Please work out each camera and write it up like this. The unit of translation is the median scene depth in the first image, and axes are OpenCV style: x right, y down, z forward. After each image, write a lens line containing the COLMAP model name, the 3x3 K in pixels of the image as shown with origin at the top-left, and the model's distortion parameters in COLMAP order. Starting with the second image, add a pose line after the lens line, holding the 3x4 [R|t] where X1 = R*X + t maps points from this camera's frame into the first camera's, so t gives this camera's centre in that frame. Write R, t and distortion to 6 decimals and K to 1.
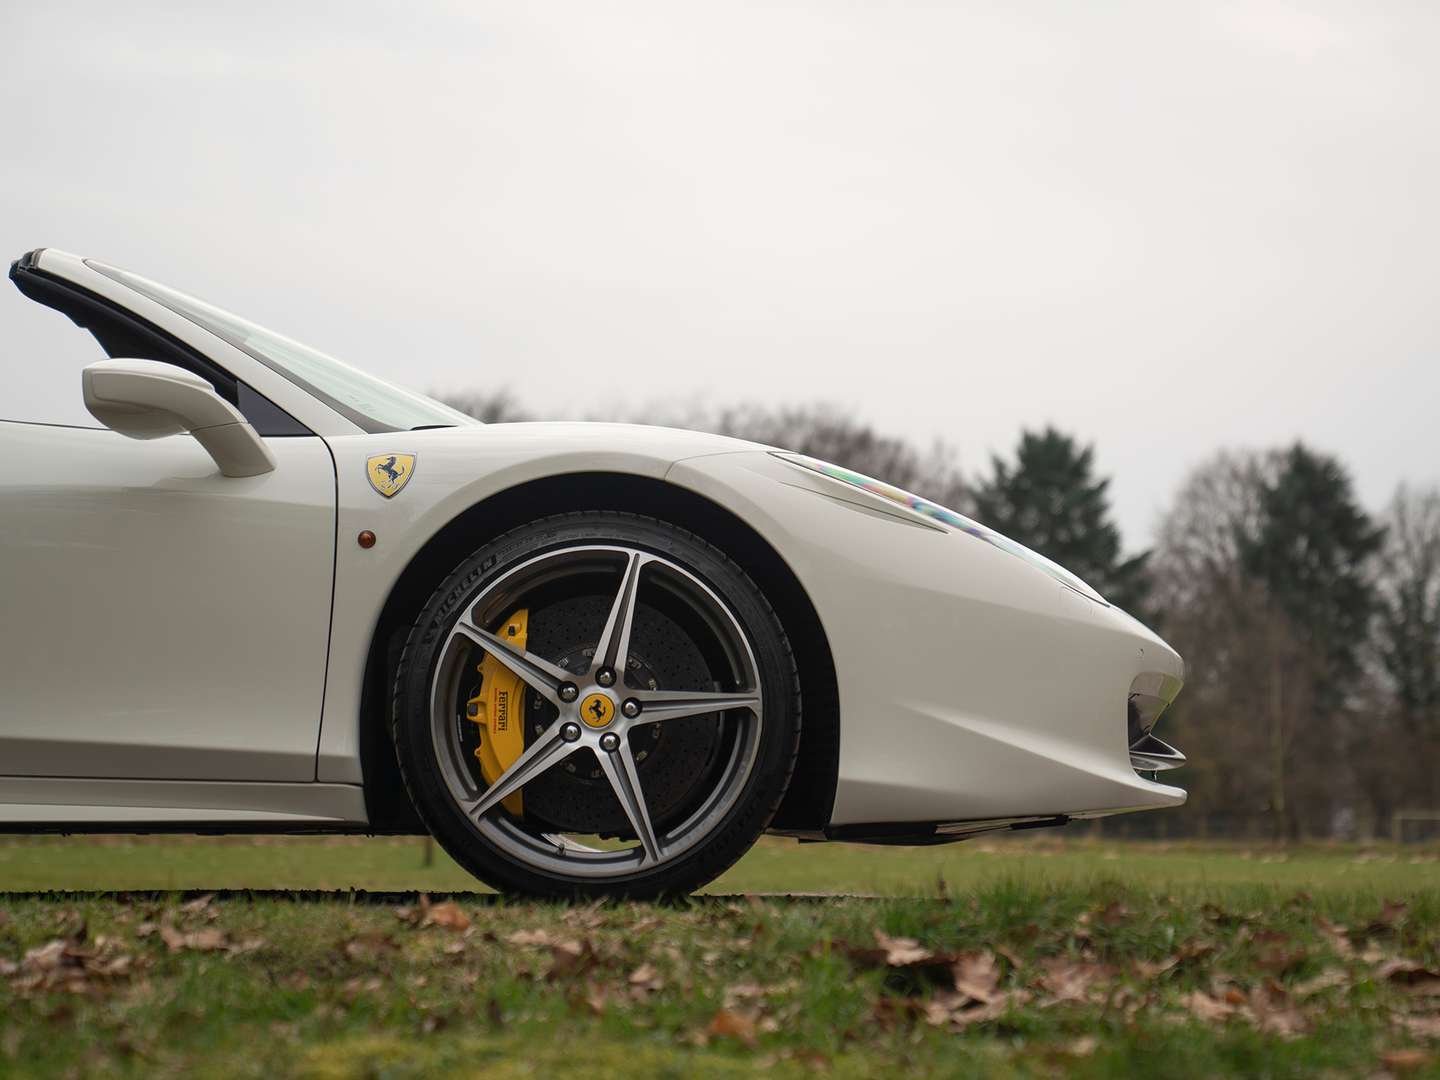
lens RADIAL K [[2878.4, 0, 720.0], [0, 2878.4, 540.0], [0, 0, 1]] dist [0.231742, 0.074398]
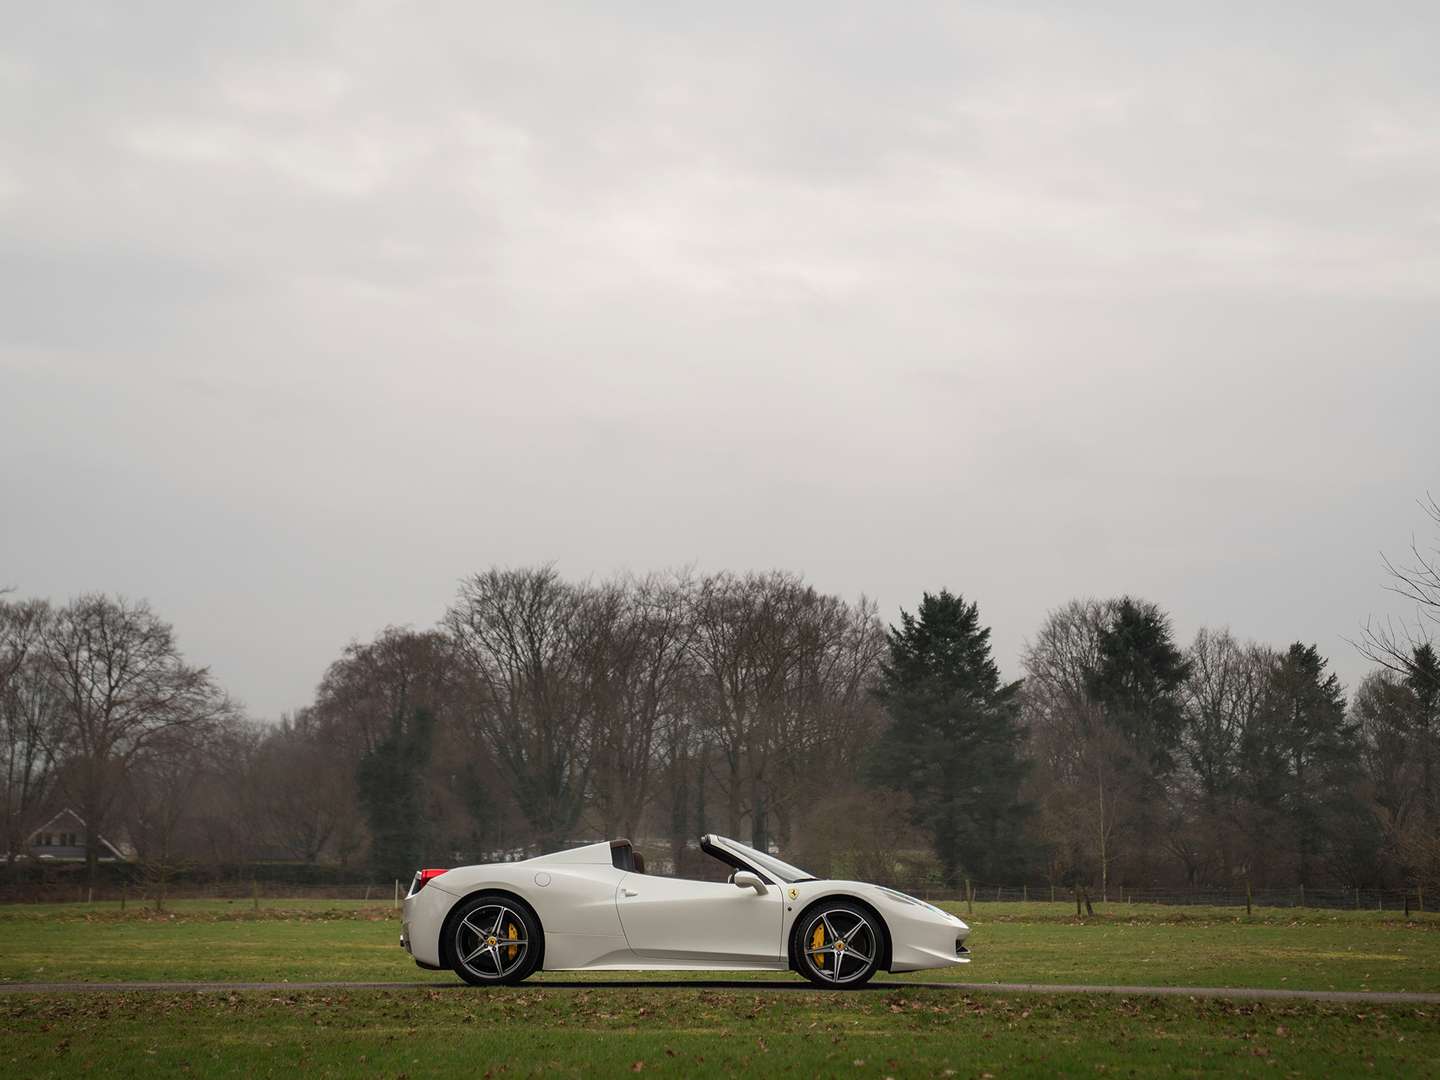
lens RADIAL K [[2566.0, 0, 720.0], [0, 2566.0, 602.1], [0, 0, 1]] dist [0.336574, 0.009416]
pose [[0.999610, -0.012710, 0.024861, -0.022274], [0.012768, 0.999916, -0.002207, -0.032563], [-0.024831, 0.002523, 0.999688, -0.210183]]
